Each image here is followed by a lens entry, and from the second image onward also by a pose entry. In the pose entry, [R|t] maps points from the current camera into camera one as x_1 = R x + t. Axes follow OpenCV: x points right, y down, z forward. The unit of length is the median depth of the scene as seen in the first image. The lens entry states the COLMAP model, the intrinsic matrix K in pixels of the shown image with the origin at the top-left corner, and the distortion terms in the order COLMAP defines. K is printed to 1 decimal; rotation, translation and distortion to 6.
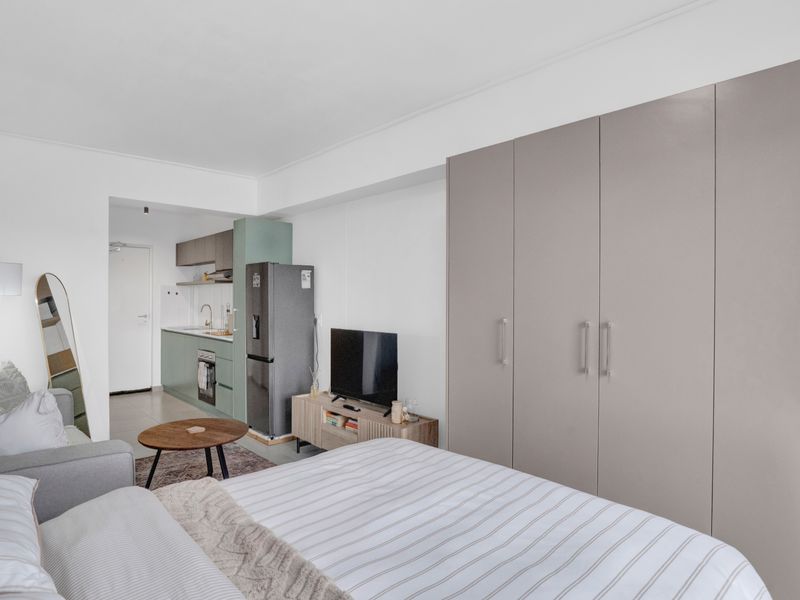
lens RADIAL K [[468.1, 0, 413.2], [0, 468.1, 304.2], [0, 0, 1]] dist [-0.031777, 0.003251]
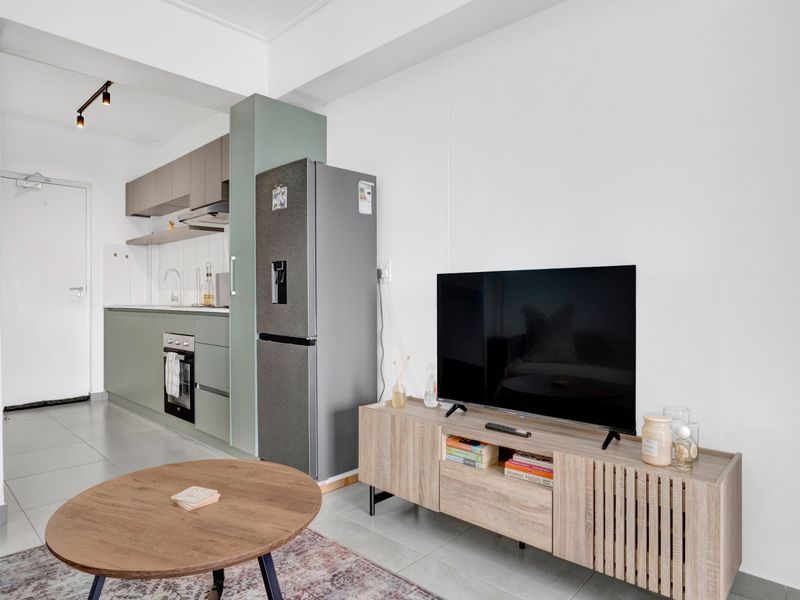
lens RADIAL K [[495.5, 0, 384.3], [0, 495.5, 297.9], [0, 0, 1]] dist [-0.048800, 0.025918]
pose [[0.999621, -0.010695, 0.025373, -0.229747], [0.010959, 0.999887, -0.010317, 0.076174], [-0.025260, 0.010591, 0.999625, 0.416657]]
